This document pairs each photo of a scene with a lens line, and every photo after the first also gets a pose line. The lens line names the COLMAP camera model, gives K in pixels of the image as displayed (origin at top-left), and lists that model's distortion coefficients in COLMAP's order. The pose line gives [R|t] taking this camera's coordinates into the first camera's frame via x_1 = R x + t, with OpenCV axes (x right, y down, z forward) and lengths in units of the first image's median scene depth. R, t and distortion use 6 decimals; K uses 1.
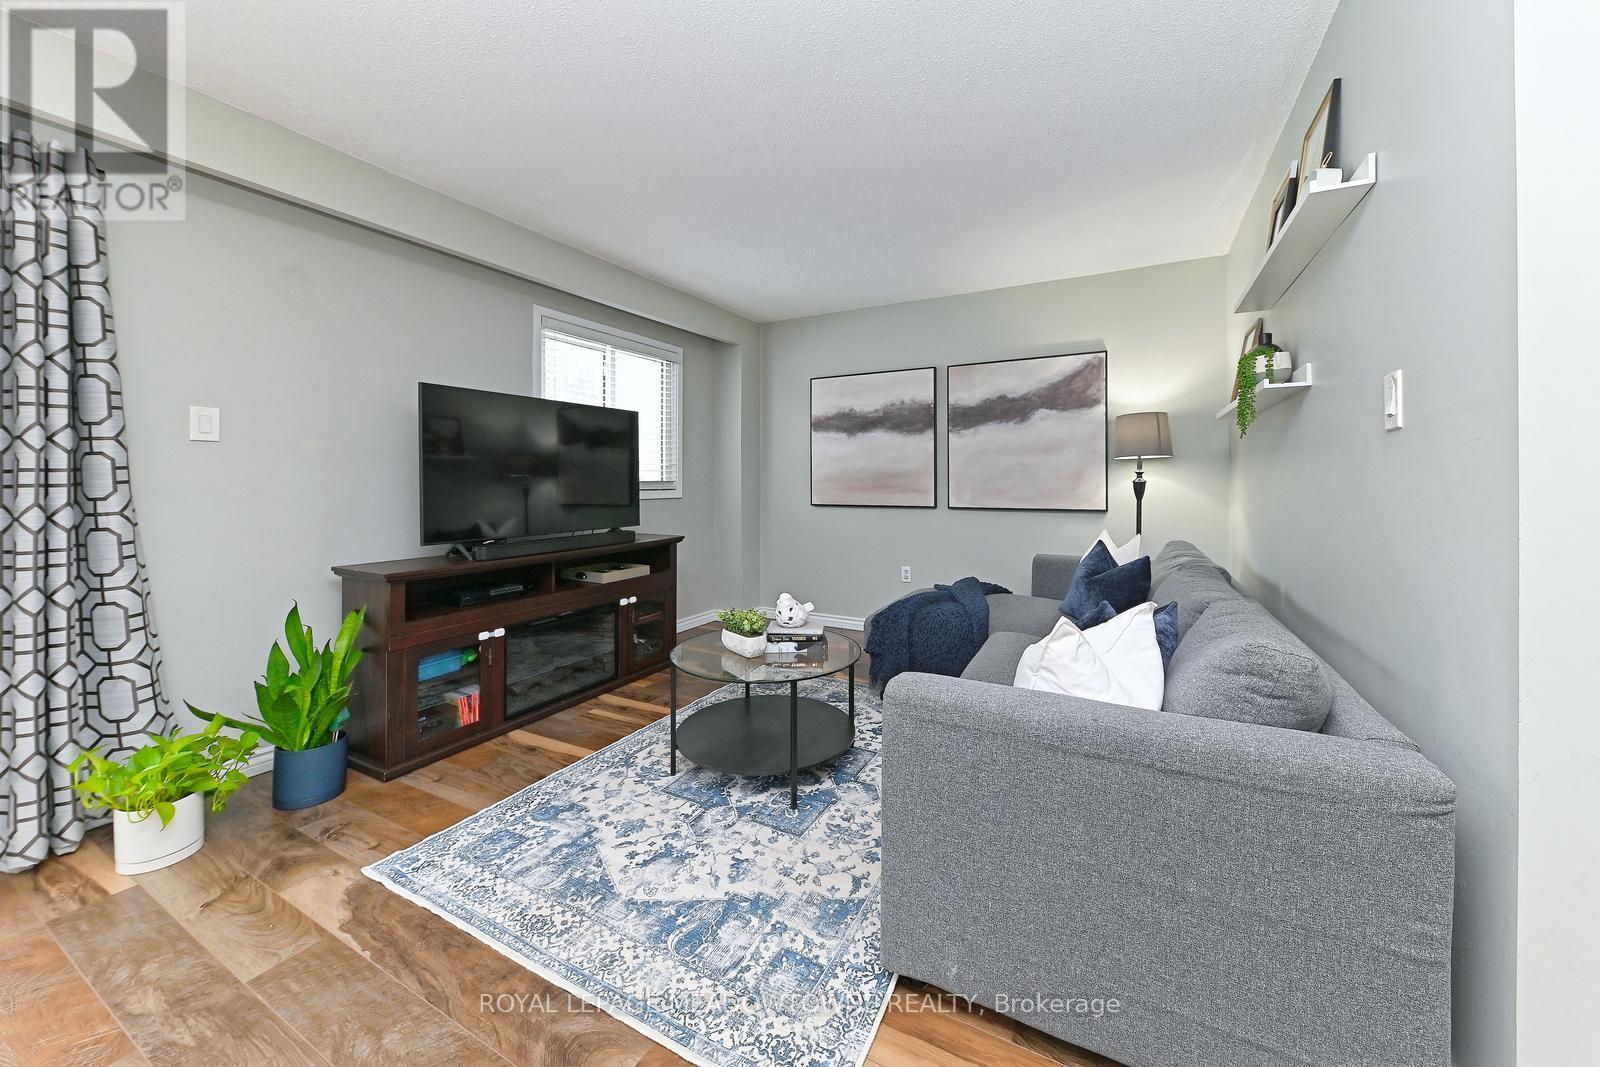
lens RADIAL K [[593.9, 0, 810.4], [0, 593.9, 488.4], [0, 0, 1]] dist [-0.000788, -0.000648]
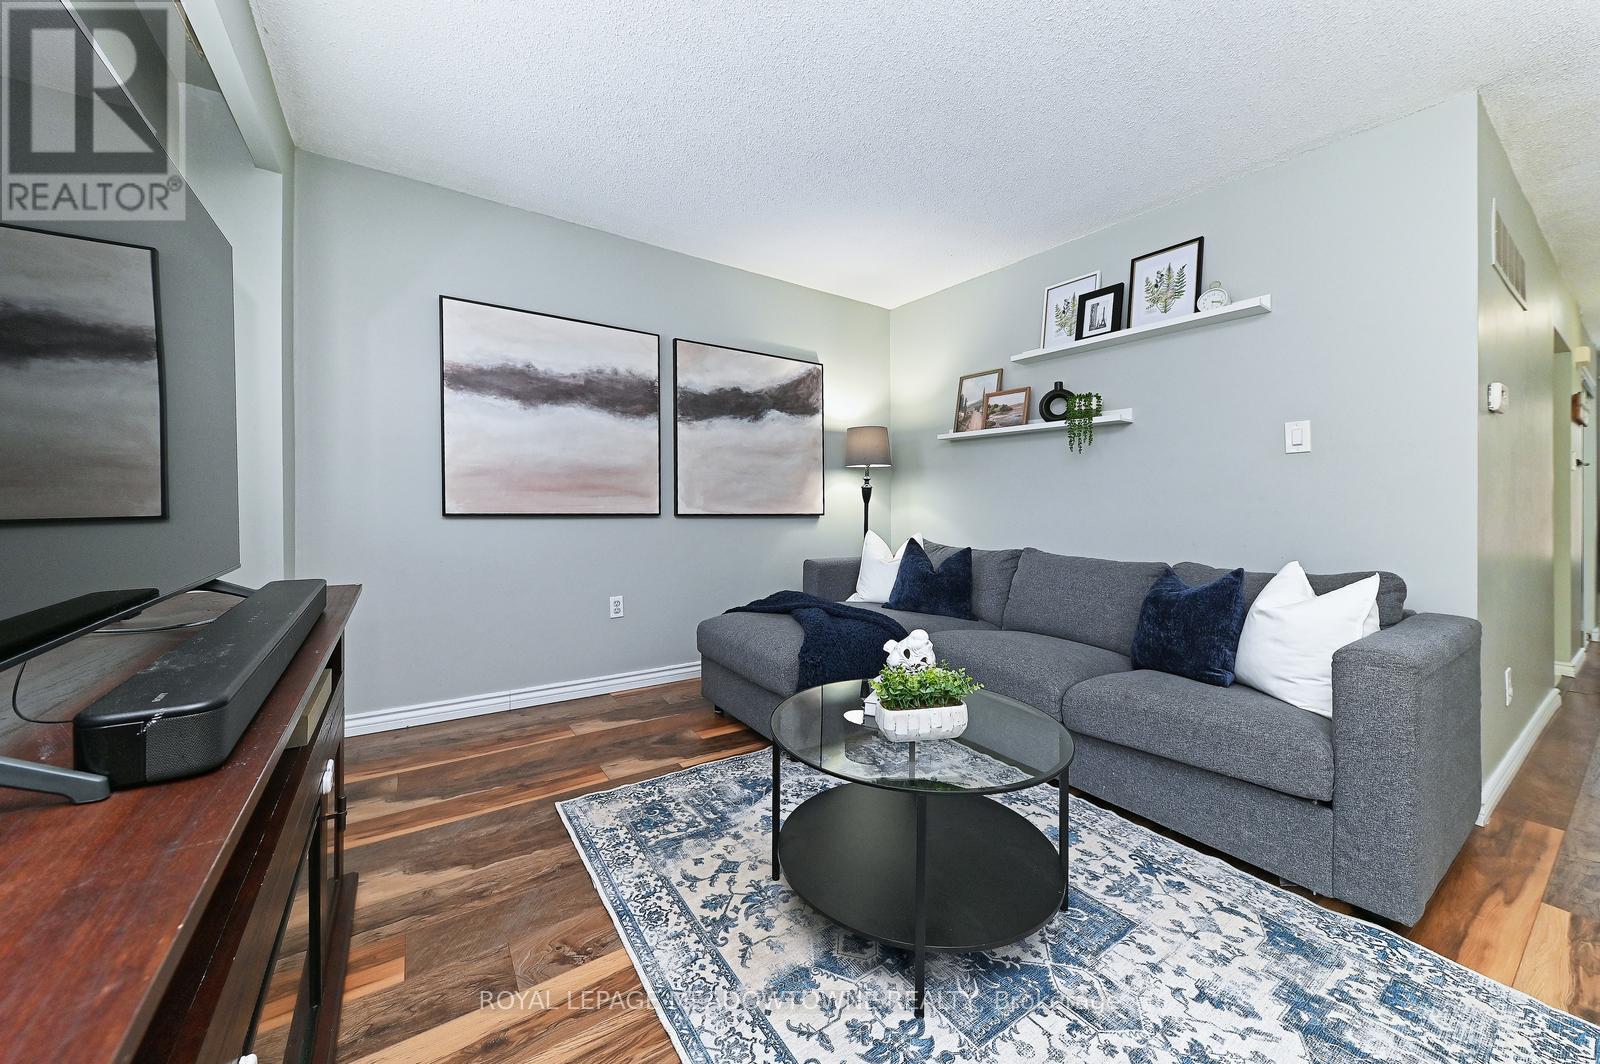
lens RADIAL K [[593.9, 0, 829.3], [0, 593.9, 510.4], [0, 0, 1]] dist [-0.000788, -0.000648]
pose [[0.438831, -0.004861, 0.898556, -0.438669], [-0.004999, 0.999957, 0.007850, 0.020898], [-0.898556, -0.007937, 0.438788, 0.506275]]
